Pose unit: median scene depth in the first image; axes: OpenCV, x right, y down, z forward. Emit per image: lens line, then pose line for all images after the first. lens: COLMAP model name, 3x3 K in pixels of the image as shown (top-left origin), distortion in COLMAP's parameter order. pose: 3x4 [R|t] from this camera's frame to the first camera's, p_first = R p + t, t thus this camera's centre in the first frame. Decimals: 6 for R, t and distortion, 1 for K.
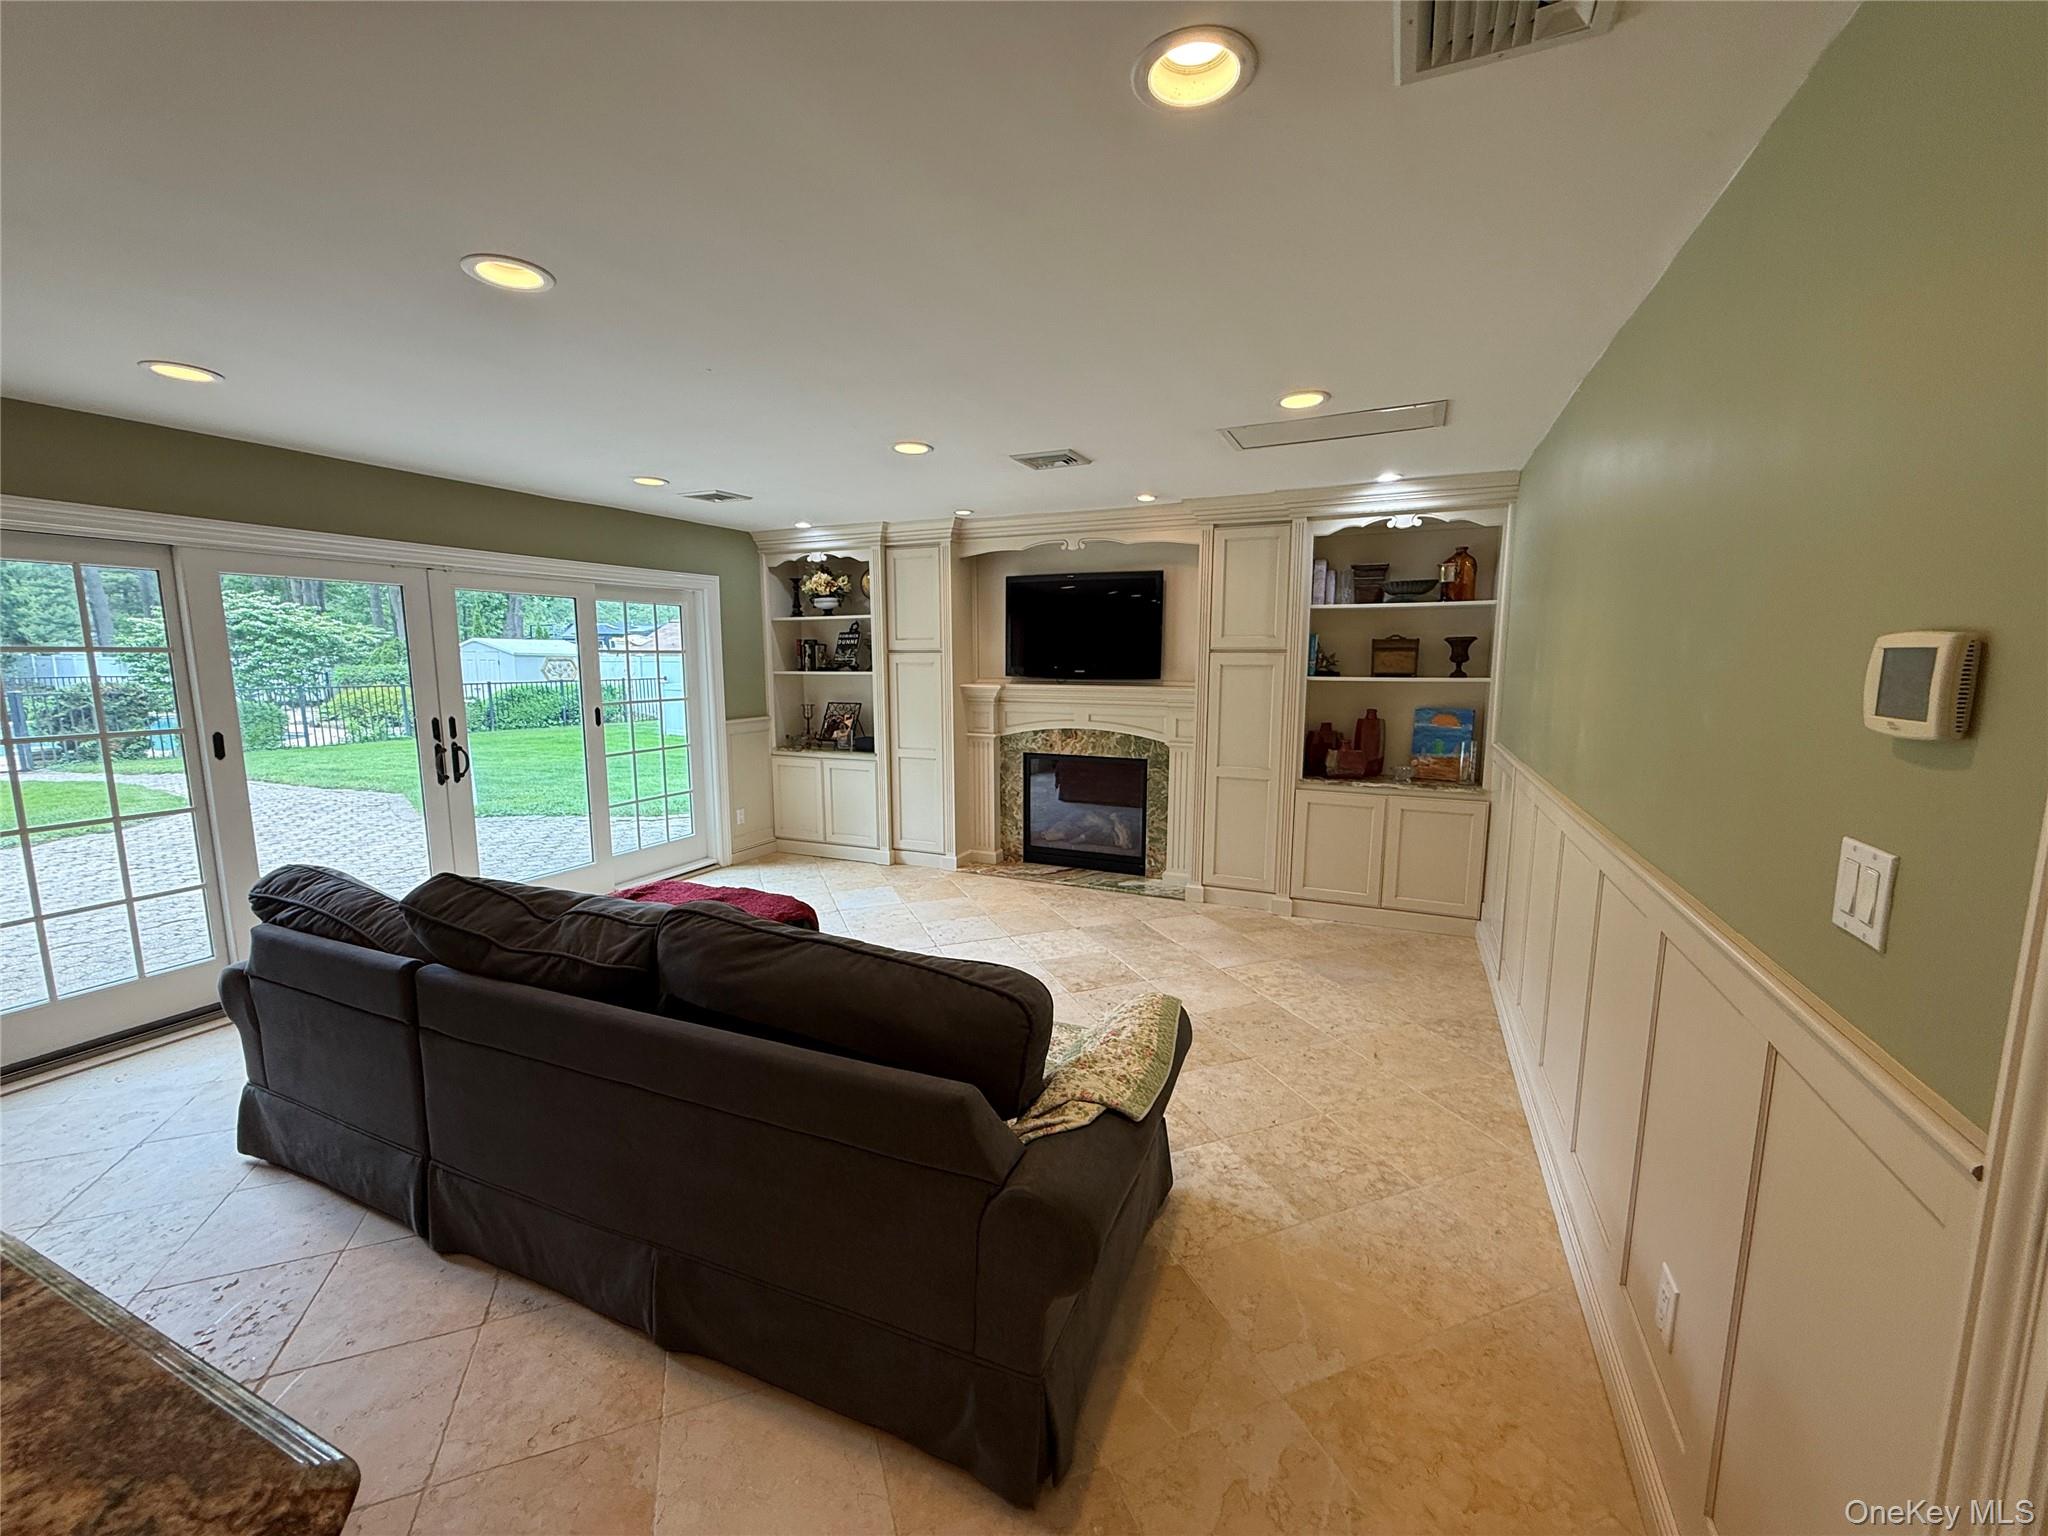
lens RADIAL K [[814.6, 0, 1036.9], [0, 814.6, 768.5], [0, 0, 1]] dist [-0.001696, -0.000094]
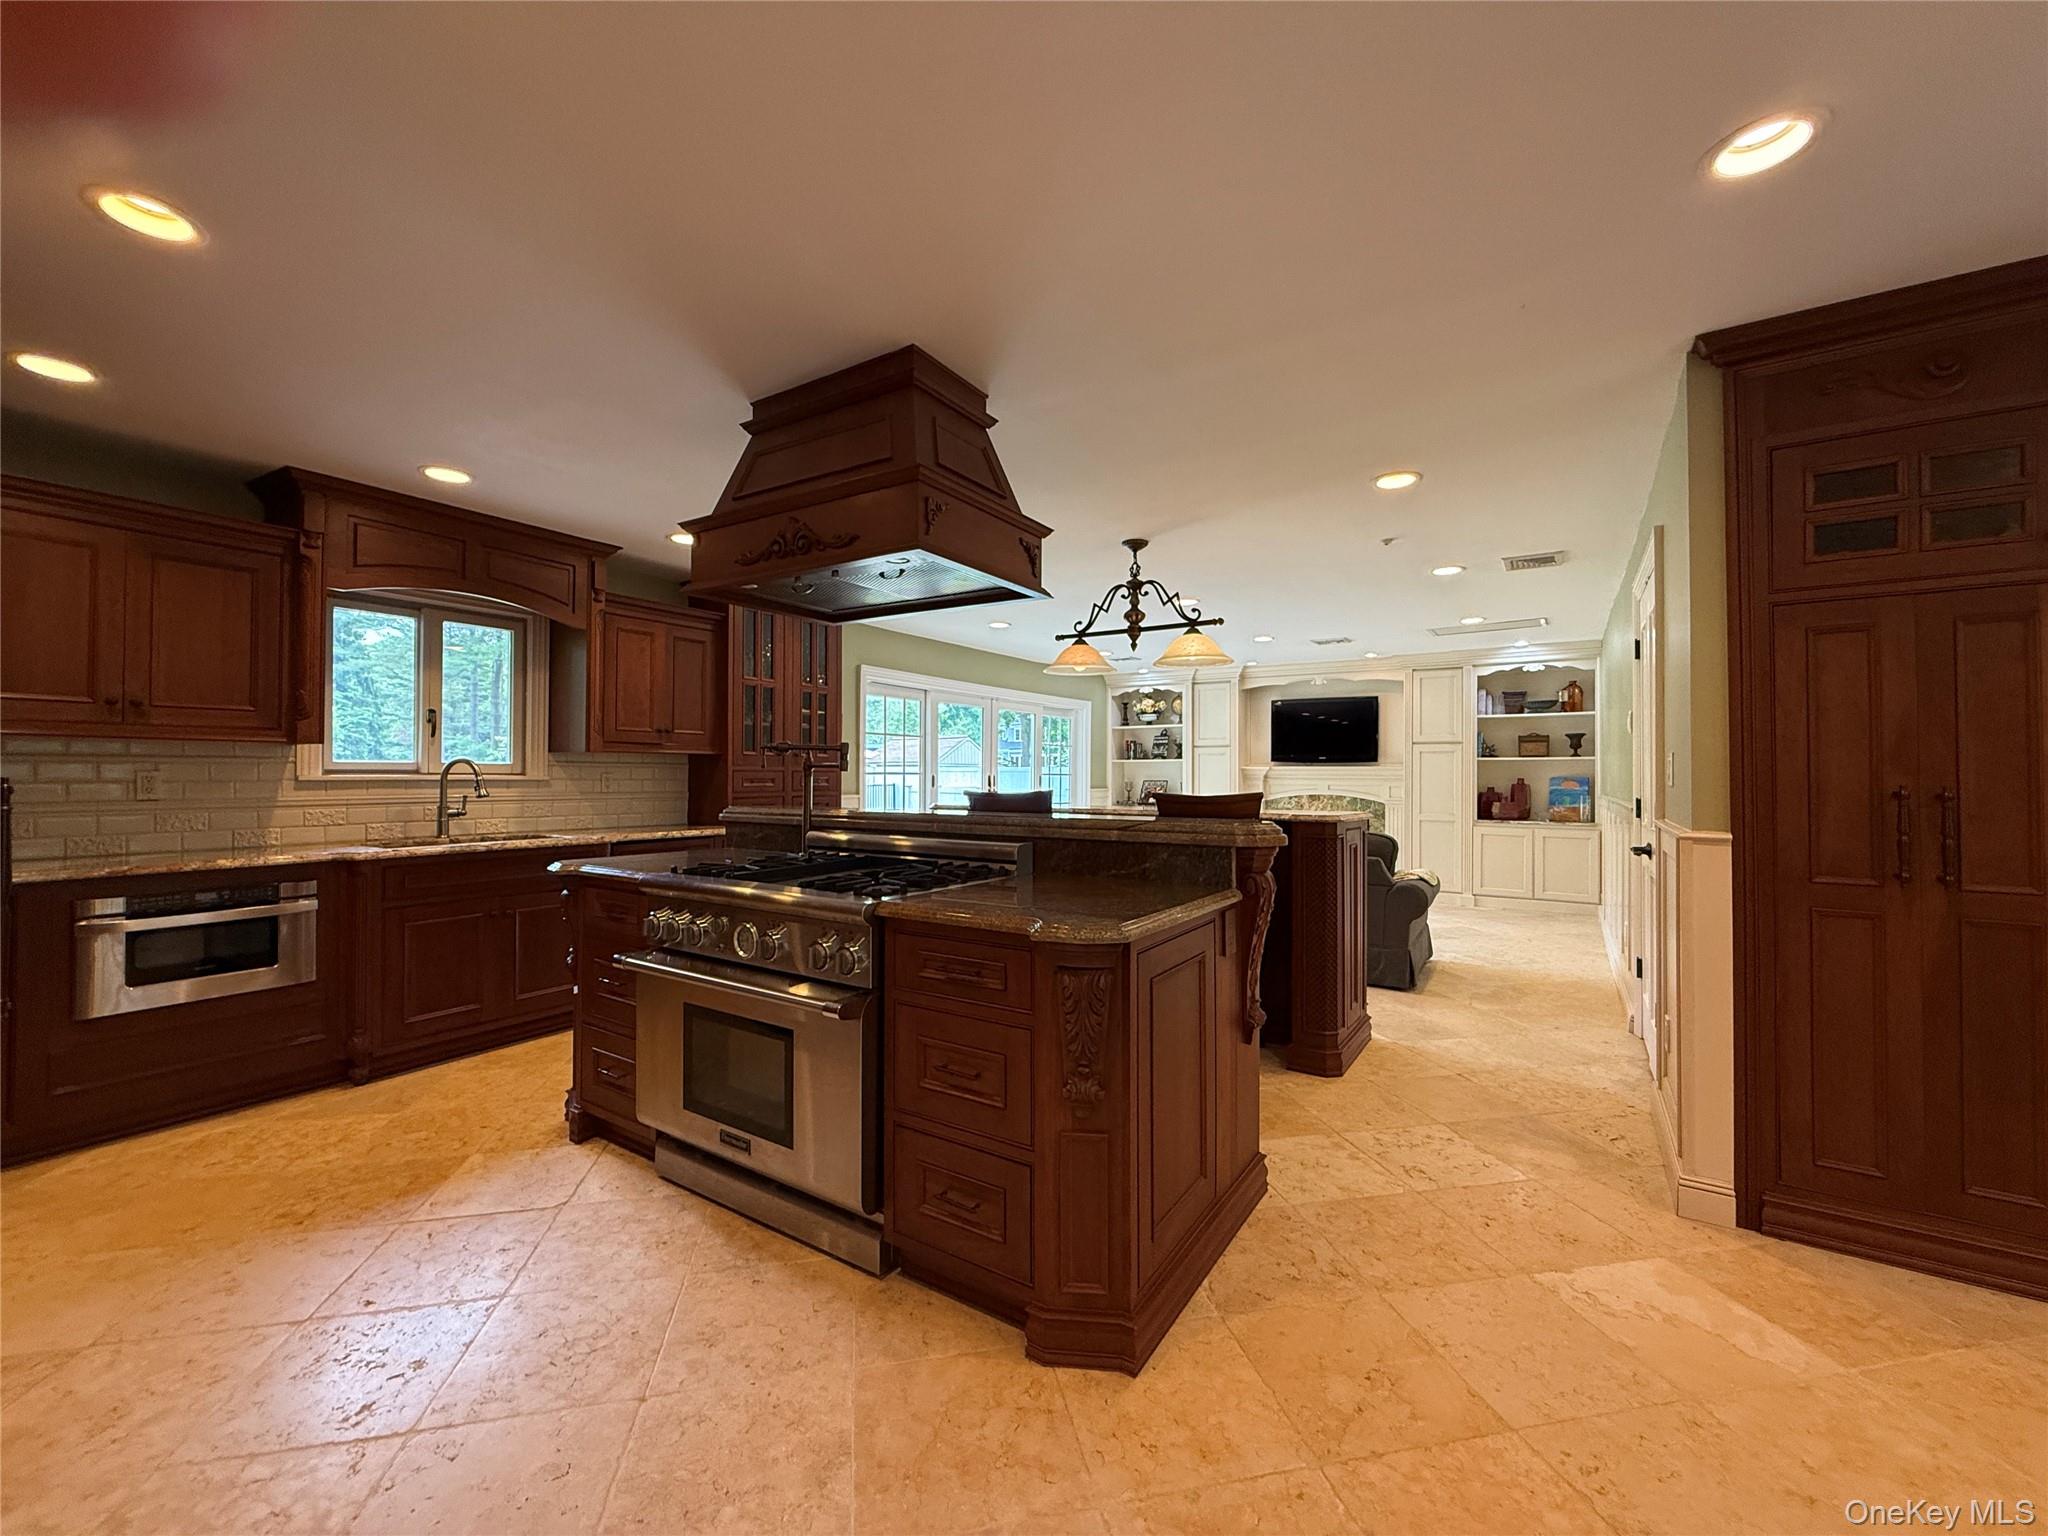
lens RADIAL K [[850.6, 0, 1022.4], [0, 850.6, 769.8], [0, 0, 1]] dist [-0.000437, -0.000289]
pose [[0.987444, 0.003827, -0.157922, -0.259530], [-0.027289, 0.988809, -0.146671, 0.160171], [0.155594, 0.149139, 0.976498, -0.698927]]
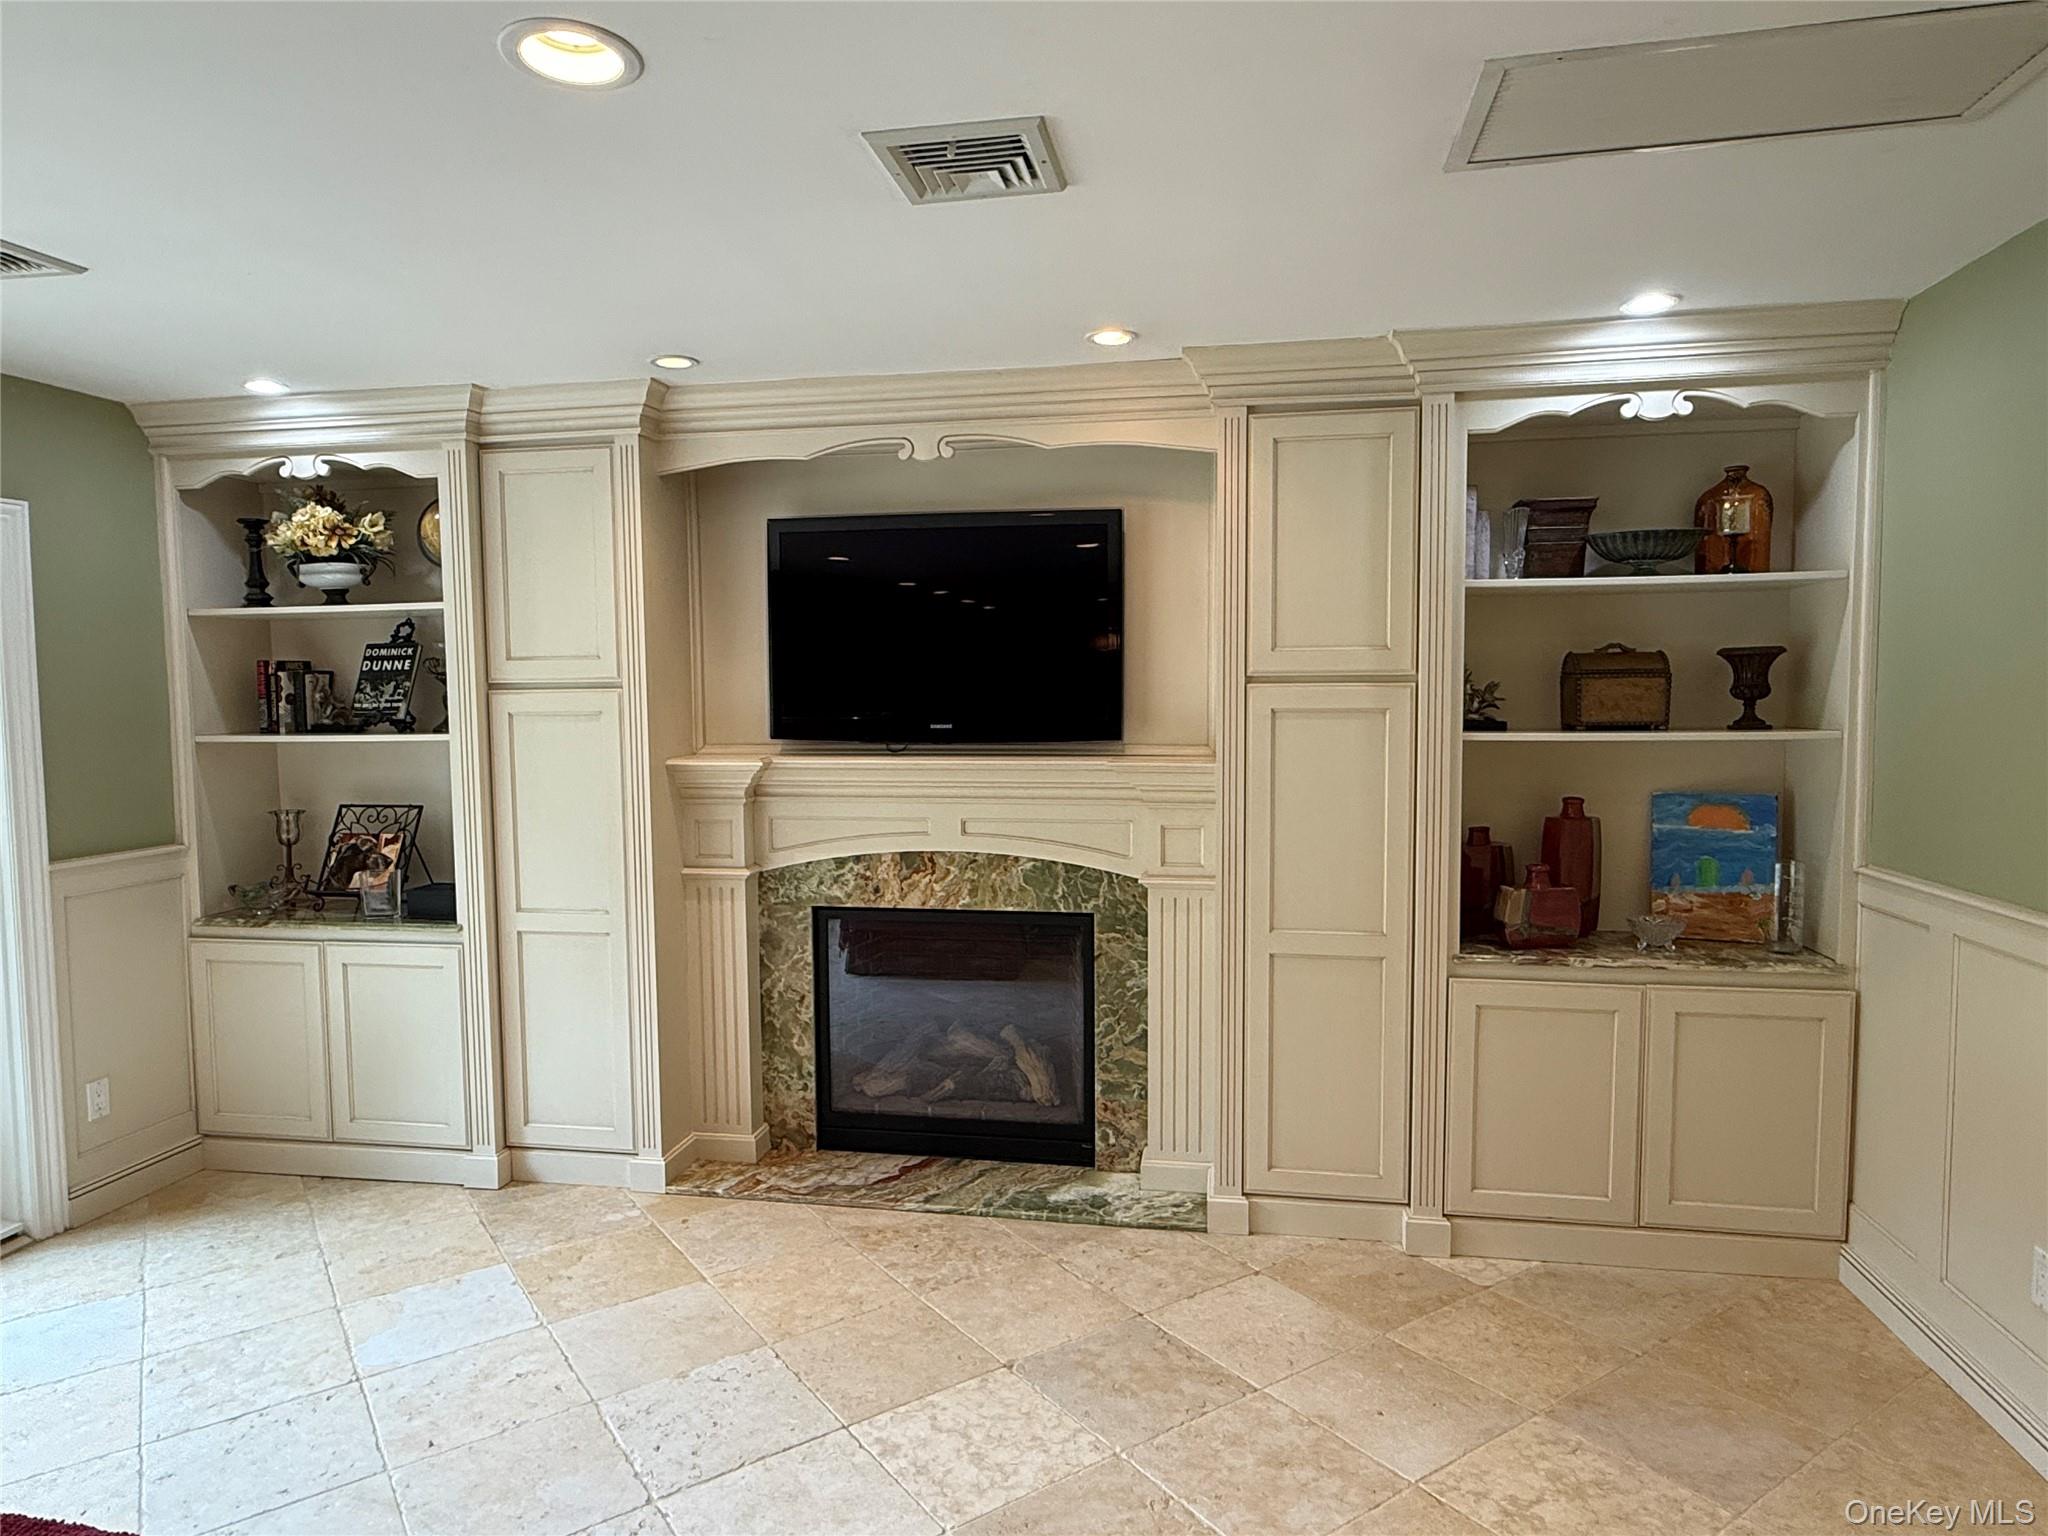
lens RADIAL K [[1252.0, 0, 1029.2], [0, 1252.0, 780.7], [0, 0, 1]] dist [-0.000881, 0.000865]
pose [[0.972321, -0.025189, 0.232286, -0.062063], [0.040579, 0.997268, -0.061717, -0.043470], [-0.230097, 0.069435, 0.970688, 0.308324]]
